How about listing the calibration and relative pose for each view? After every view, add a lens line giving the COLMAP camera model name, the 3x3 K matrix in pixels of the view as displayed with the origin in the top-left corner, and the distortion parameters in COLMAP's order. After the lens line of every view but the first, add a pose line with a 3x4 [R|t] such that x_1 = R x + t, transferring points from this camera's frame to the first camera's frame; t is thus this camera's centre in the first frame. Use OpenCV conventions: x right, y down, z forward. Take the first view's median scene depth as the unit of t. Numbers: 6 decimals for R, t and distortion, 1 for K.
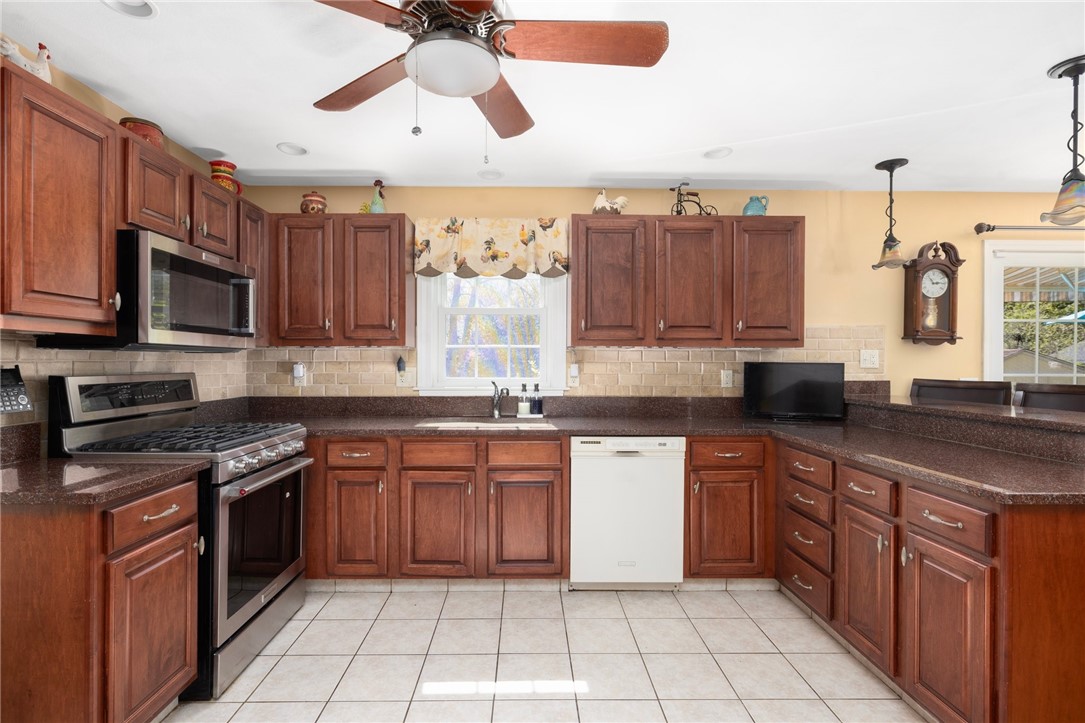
lens RADIAL K [[517.9, 0, 533.5], [0, 517.9, 362.4], [0, 0, 1]] dist [-0.005240, 0.000360]
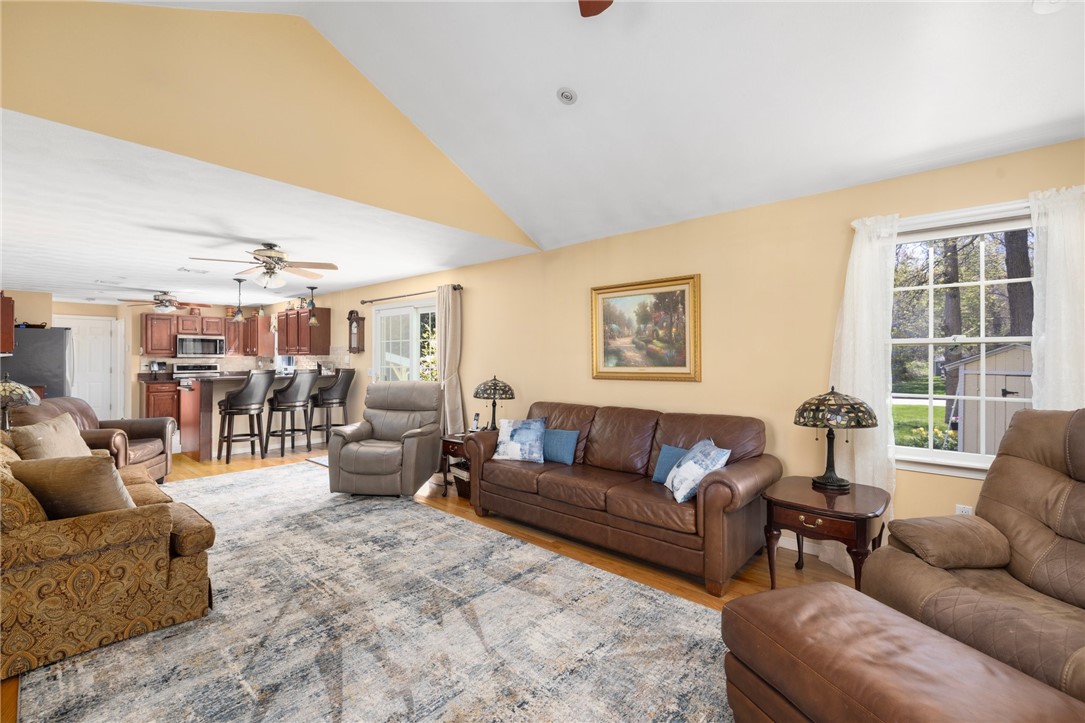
lens RADIAL K [[471.7, 0, 535.6], [0, 471.7, 357.4], [0, 0, 1]] dist [0.001659, -0.000176]
pose [[0.740934, -0.004193, -0.671564, 3.079680], [0.001493, 0.999988, -0.004596, -0.005819], [0.671576, 0.002403, 0.740932, -0.041939]]
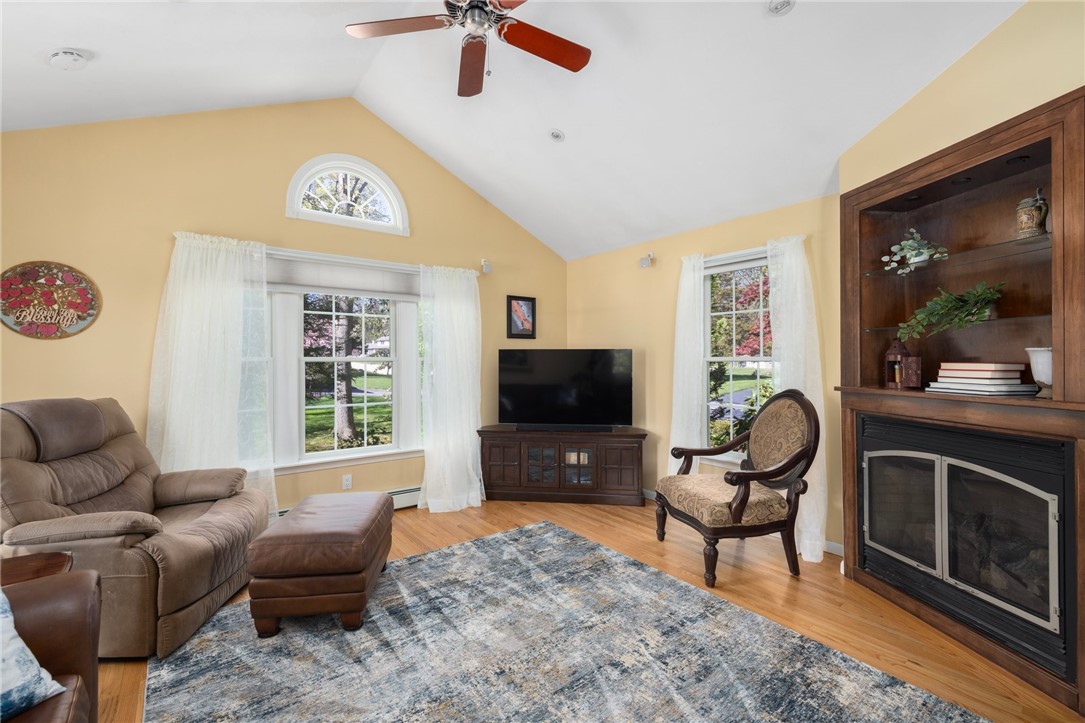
lens RADIAL K [[464.1, 0, 535.4], [0, 464.1, 361.4], [0, 0, 1]] dist [0.000446, -0.000059]
pose [[-0.596047, -0.006030, 0.802927, 2.132128], [0.002530, 0.999953, 0.009387, -0.008977], [-0.802946, 0.007626, -0.596003, 0.722950]]
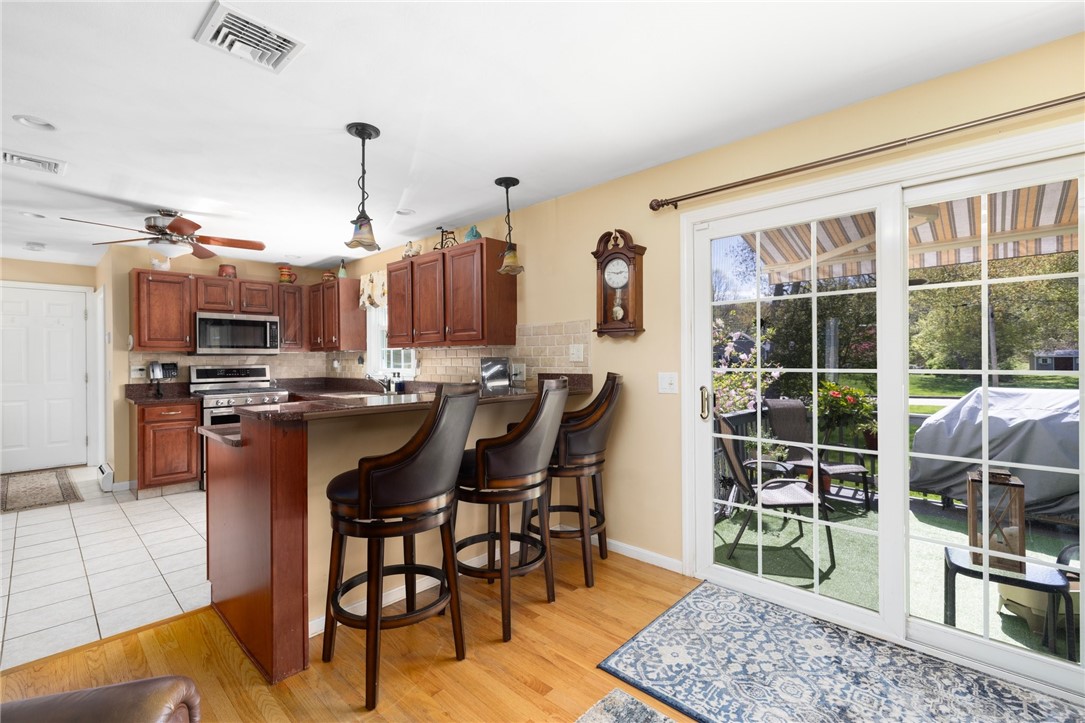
lens RADIAL K [[476.7, 0, 529.6], [0, 476.7, 358.2], [0, 0, 1]] dist [0.001907, 0.000157]
pose [[0.713644, -0.008799, -0.700453, 1.394095], [0.010944, 0.999939, -0.001412, 0.005179], [0.700423, -0.006658, 0.713697, 0.272305]]
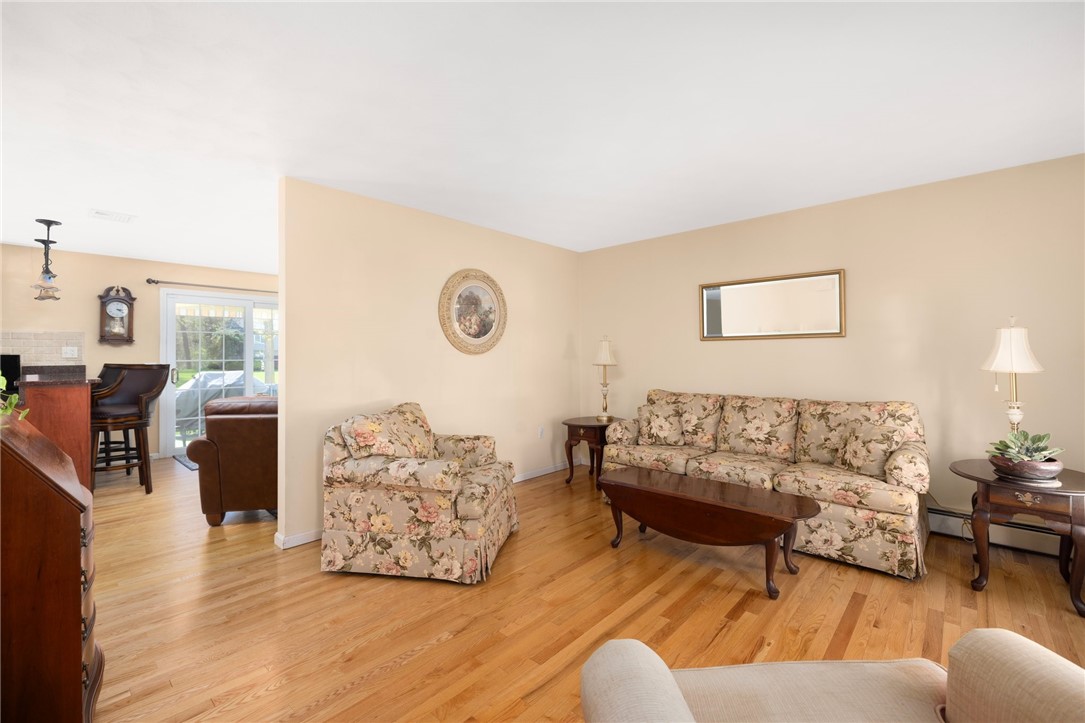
lens RADIAL K [[459.6, 0, 533.8], [0, 459.6, 358.7], [0, 0, 1]] dist [0.000564, -0.000139]
pose [[0.683927, -0.010563, 0.729474, 0.654677], [0.006423, 0.999944, 0.008458, 0.010914], [-0.729522, -0.001099, 0.683956, -1.202379]]
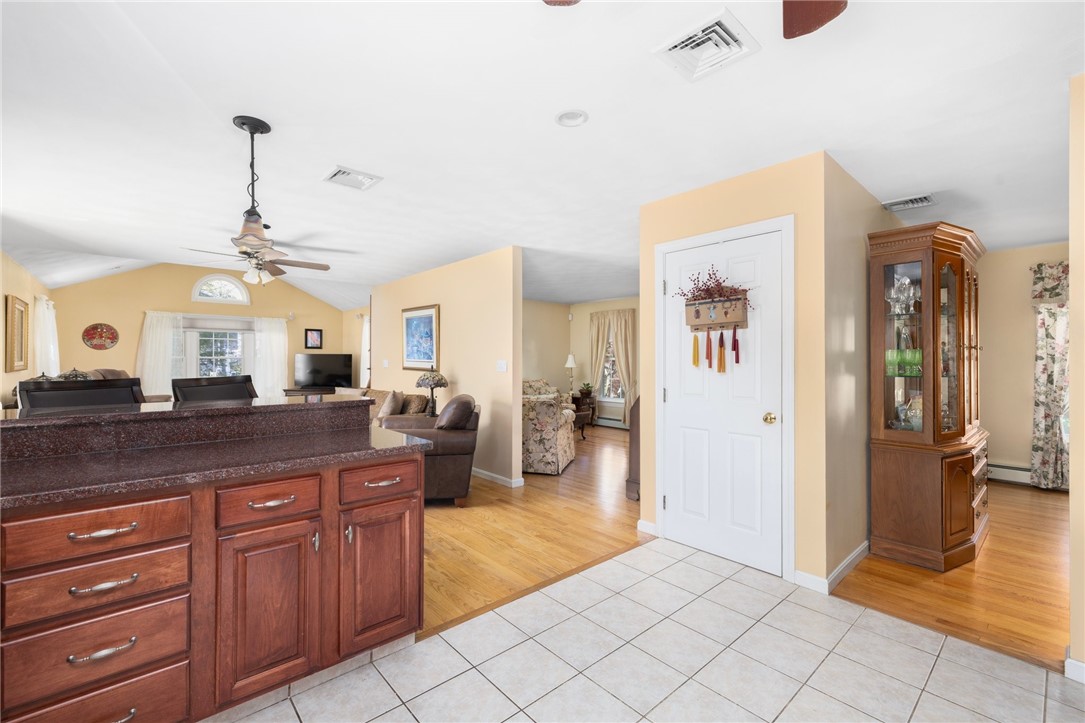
lens RADIAL K [[459.6, 0, 533.8], [0, 459.6, 358.7], [0, 0, 1]] dist [0.000564, -0.000139]
pose [[-0.648870, -0.000975, 0.760899, -0.166053], [-0.003625, 0.999992, -0.001810, -0.000242], [-0.760891, -0.003932, -0.648868, 0.768370]]
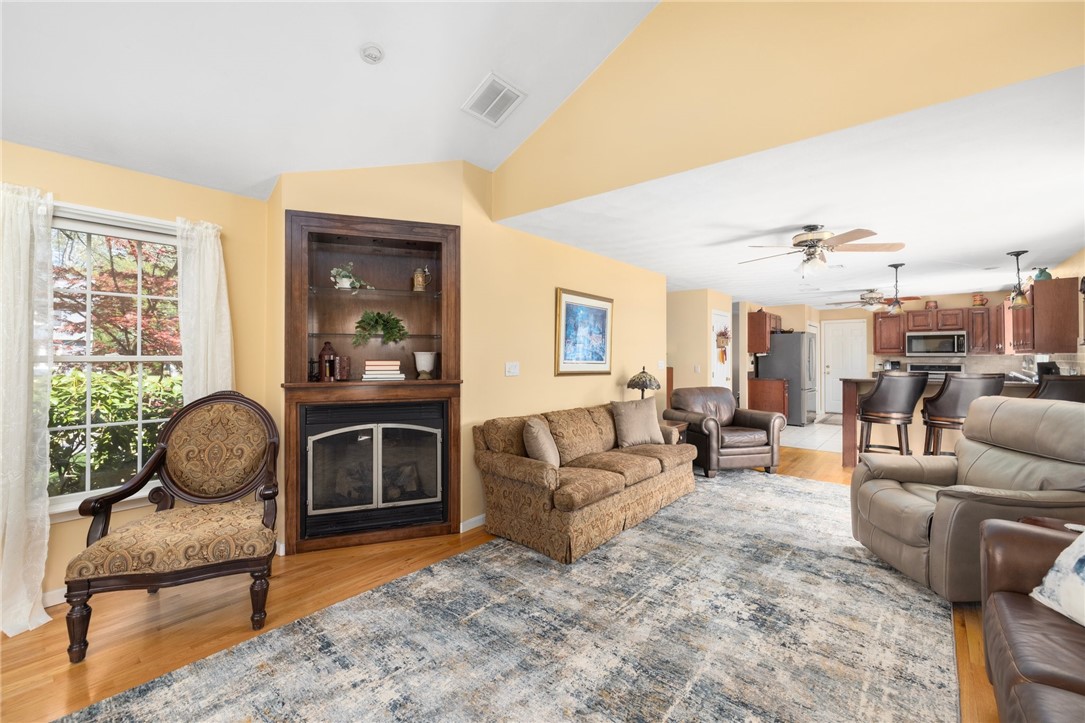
lens RADIAL K [[459.6, 0, 533.8], [0, 459.6, 358.7], [0, 0, 1]] dist [0.000564, -0.000139]
pose [[-0.658278, -0.000563, -0.752775, 2.902883], [-0.003961, 0.999988, 0.002716, -0.007983], [0.752765, 0.004769, -0.658272, 0.749452]]
